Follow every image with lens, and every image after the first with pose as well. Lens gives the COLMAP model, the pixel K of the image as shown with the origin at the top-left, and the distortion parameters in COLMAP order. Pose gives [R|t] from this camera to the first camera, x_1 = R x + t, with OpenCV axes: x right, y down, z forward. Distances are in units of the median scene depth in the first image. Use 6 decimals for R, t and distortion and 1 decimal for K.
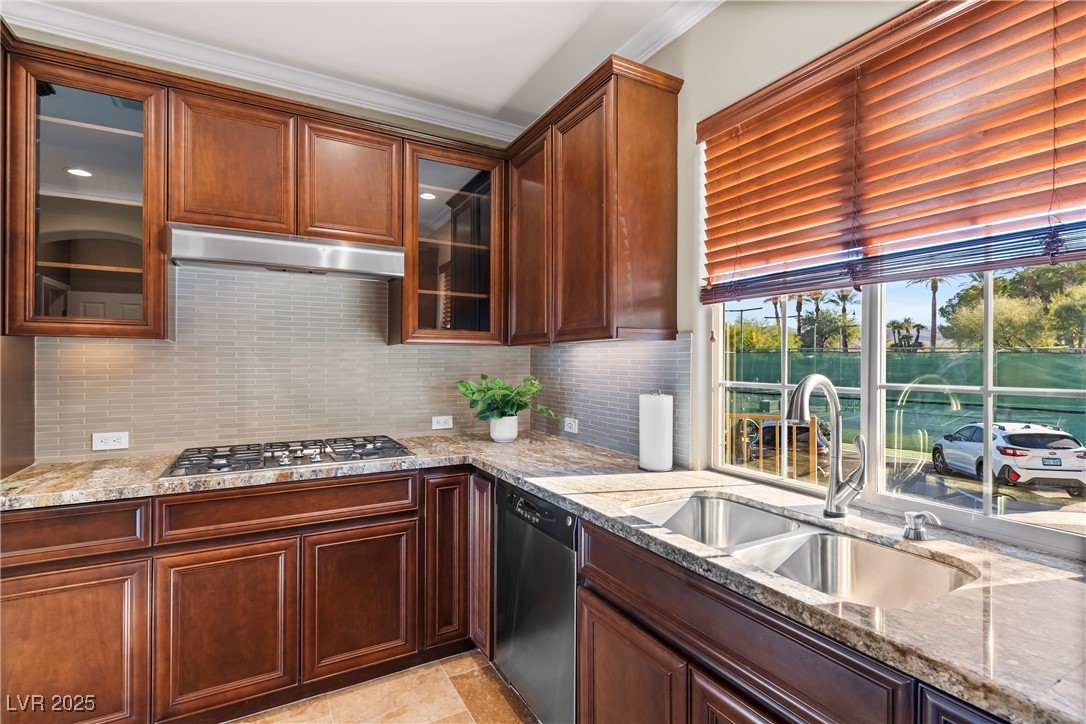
lens RADIAL K [[516.2, 0, 545.9], [0, 516.2, 362.0], [0, 0, 1]] dist [0.002189, -0.000132]
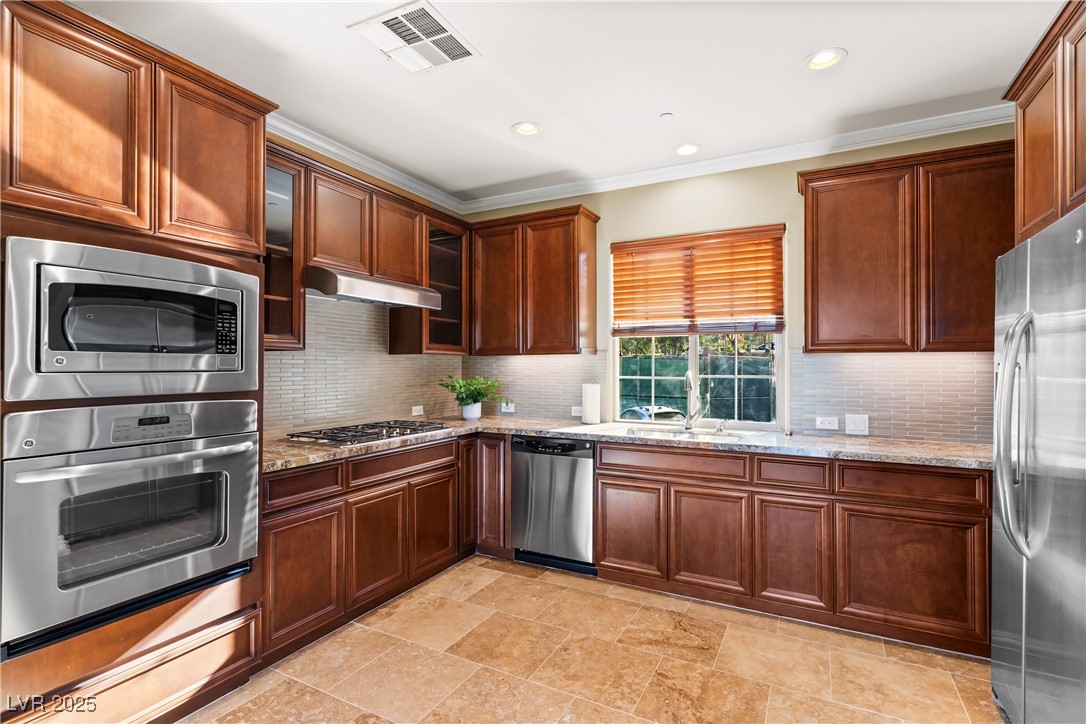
lens RADIAL K [[516.2, 0, 545.9], [0, 516.2, 362.0], [0, 0, 1]] dist [0.002189, -0.000132]
pose [[0.839588, 0.003304, 0.543214, -0.877215], [0.000604, 0.999975, -0.007016, -0.003321], [-0.543224, 0.006219, 0.839565, -0.450426]]
